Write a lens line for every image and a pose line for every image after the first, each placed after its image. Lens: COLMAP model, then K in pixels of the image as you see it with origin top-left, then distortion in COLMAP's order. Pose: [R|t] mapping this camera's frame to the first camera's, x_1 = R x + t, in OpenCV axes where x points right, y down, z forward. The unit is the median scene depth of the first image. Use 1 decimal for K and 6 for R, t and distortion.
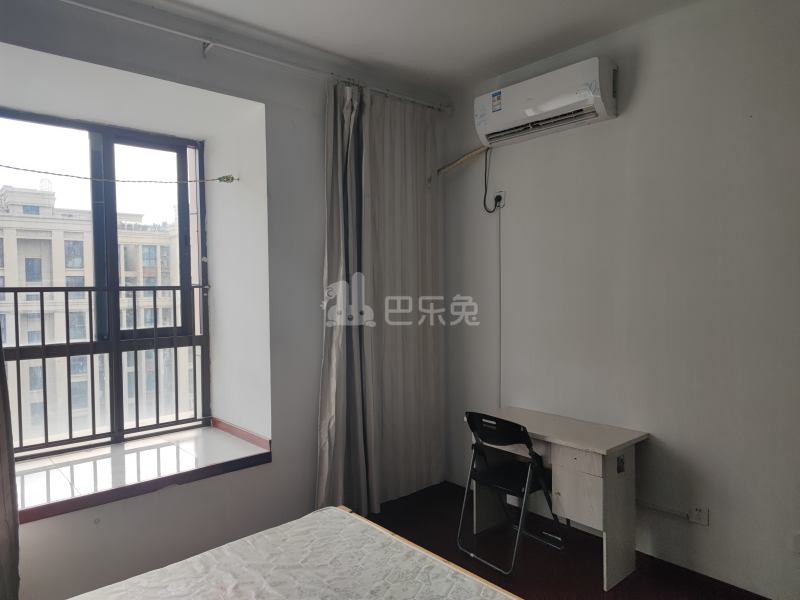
lens RADIAL K [[548.4, 0, 415.7], [0, 548.4, 301.0], [0, 0, 1]] dist [-0.000503, -0.001108]
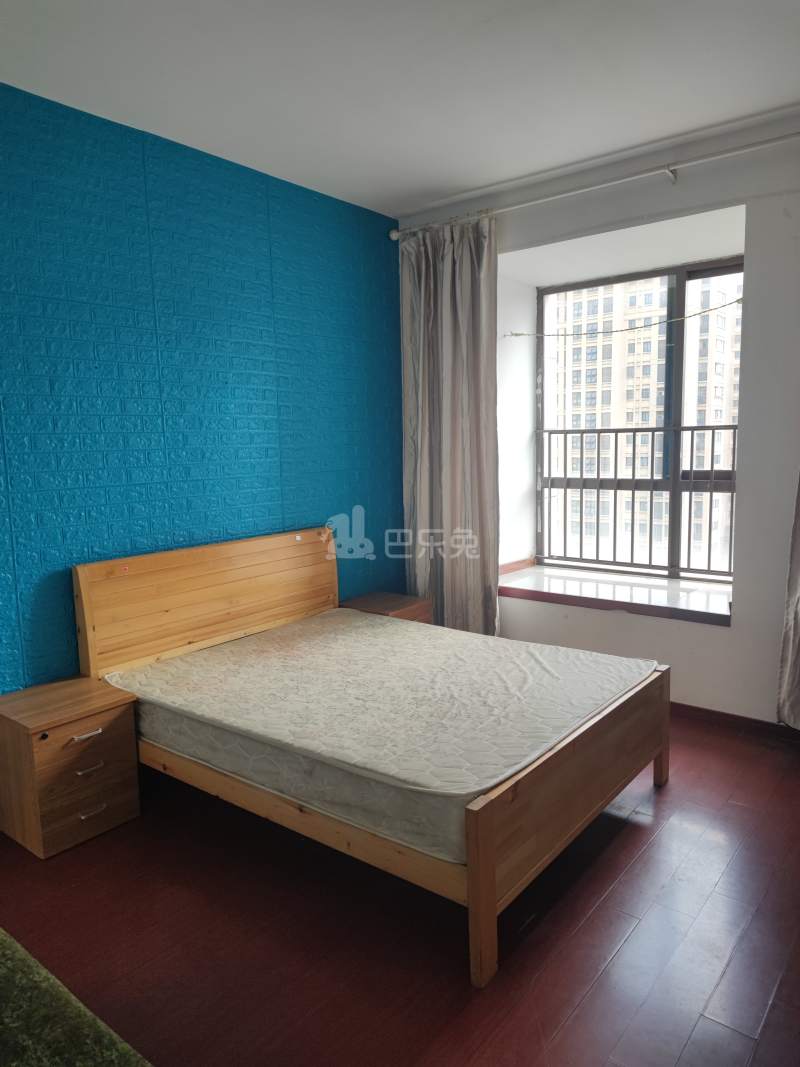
lens RADIAL K [[731.4, 0, 400.0], [0, 731.4, 533.5], [0, 0, 1]] dist [-0.000503, -0.001108]
pose [[0.162523, 0.134868, -0.977444, 0.728602], [0.000659, 0.990599, 0.136793, -0.016312], [0.986705, -0.022876, 0.160906, 0.268148]]
